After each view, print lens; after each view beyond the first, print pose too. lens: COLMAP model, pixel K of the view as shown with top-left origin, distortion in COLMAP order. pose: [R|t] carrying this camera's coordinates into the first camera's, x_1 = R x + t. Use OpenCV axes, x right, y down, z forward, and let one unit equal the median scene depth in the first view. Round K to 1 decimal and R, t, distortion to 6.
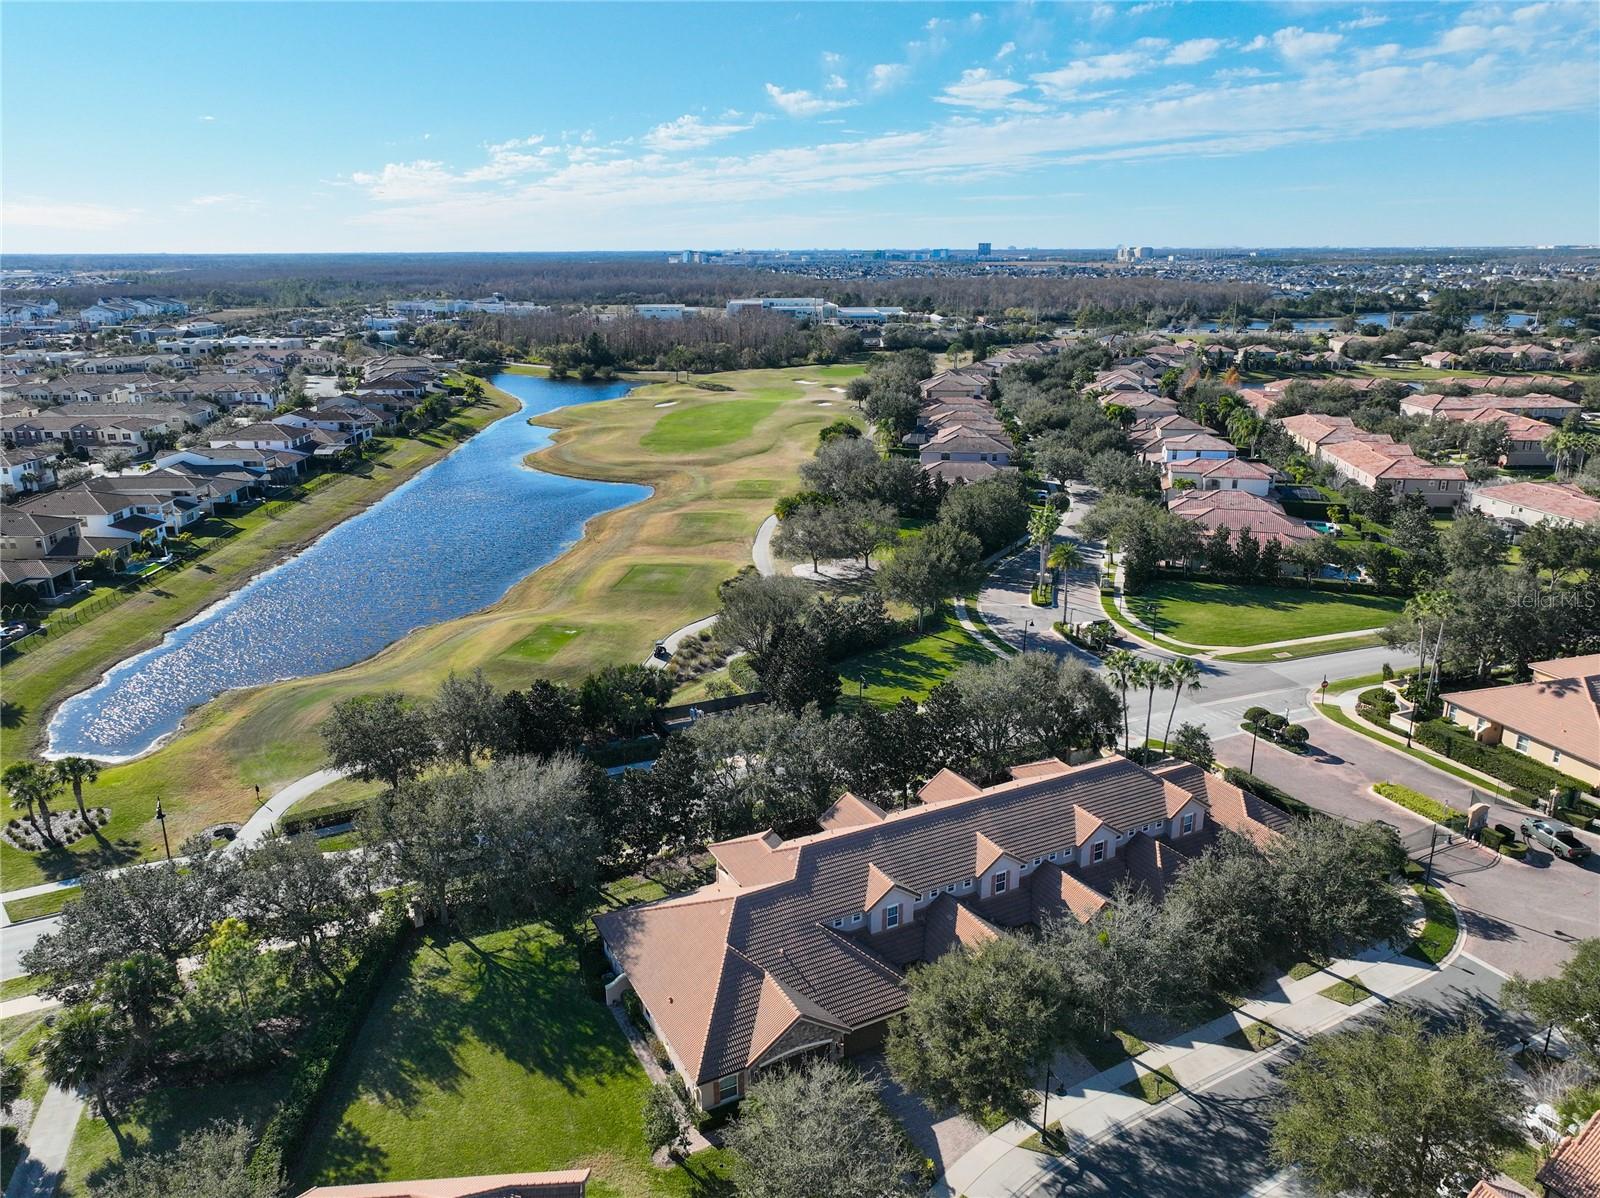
lens RADIAL K [[1138.1, 0, 800.0], [0, 1138.1, 599.0], [0, 0, 1]] dist [-0.000814, 0.012435]
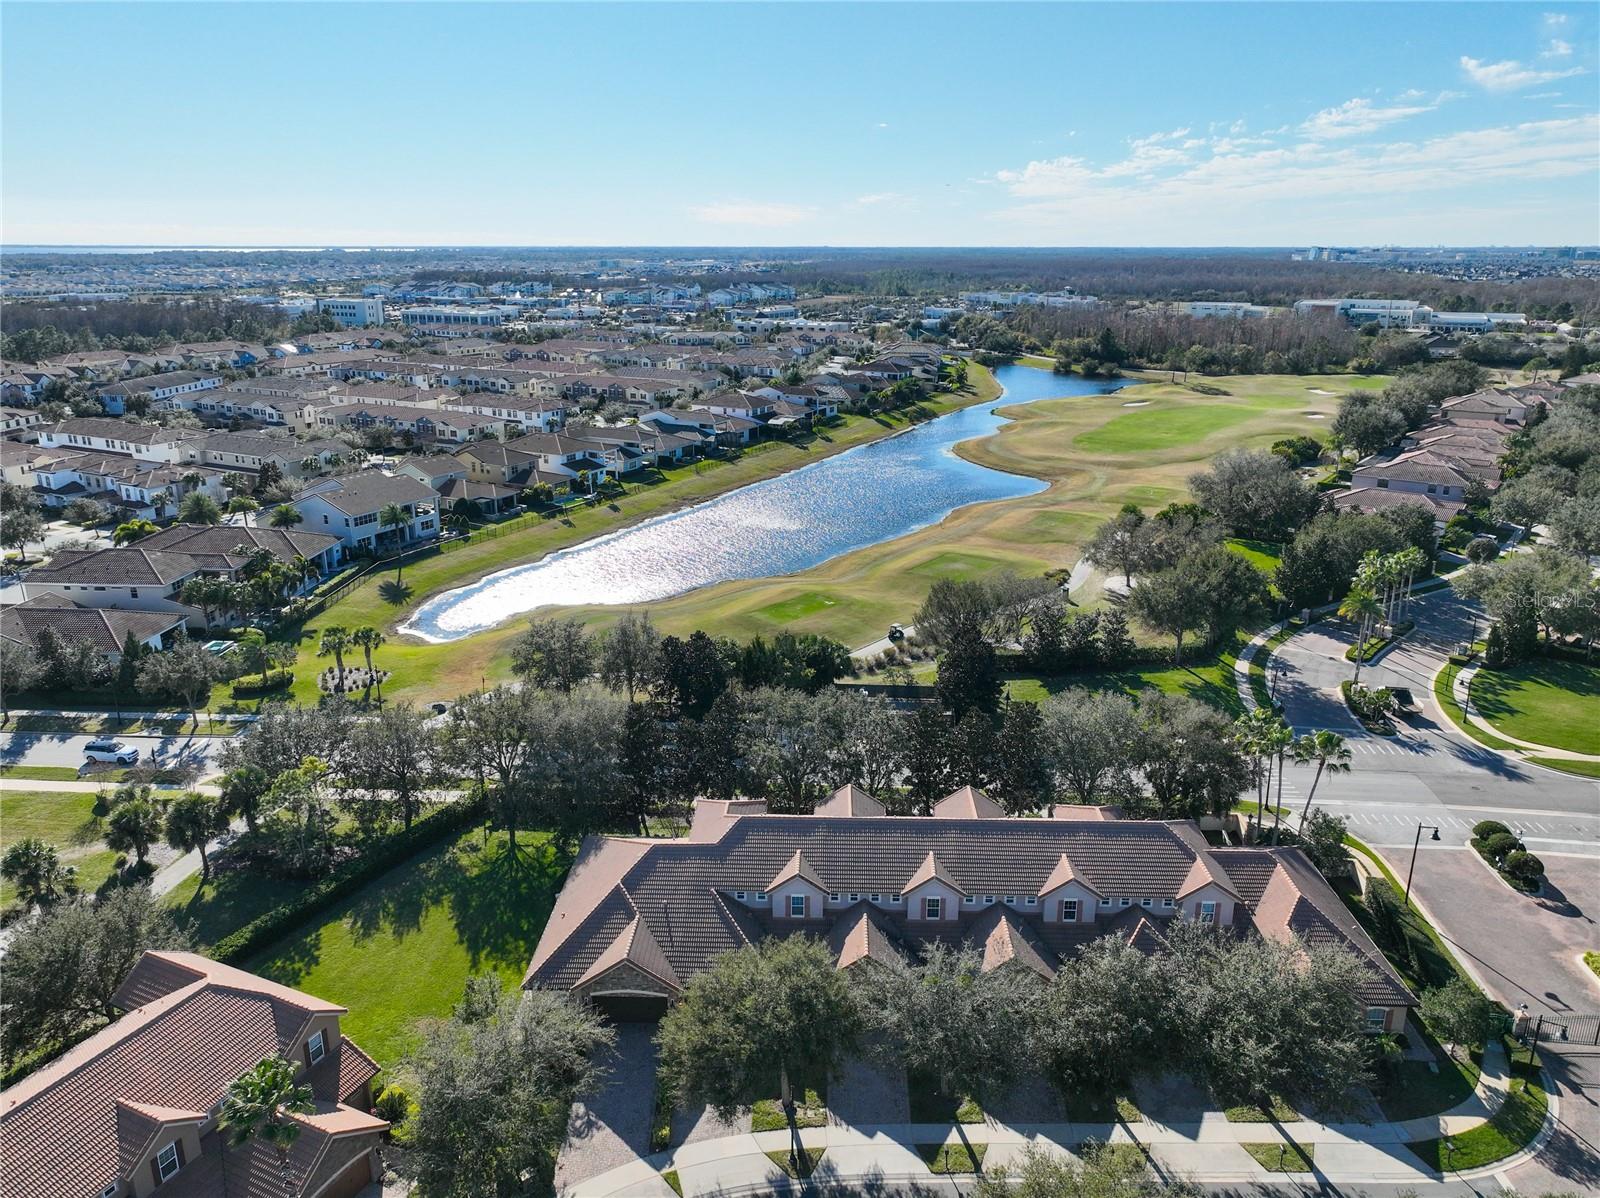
lens RADIAL K [[1138.1, 0, 800.0], [0, 1138.1, 599.0], [0, 0, 1]] dist [-0.000814, 0.012435]
pose [[0.871340, 0.152278, -0.466453, 0.165209], [-0.150504, 0.987746, 0.041315, -0.008565], [0.467028, 0.034203, 0.883581, 0.038529]]
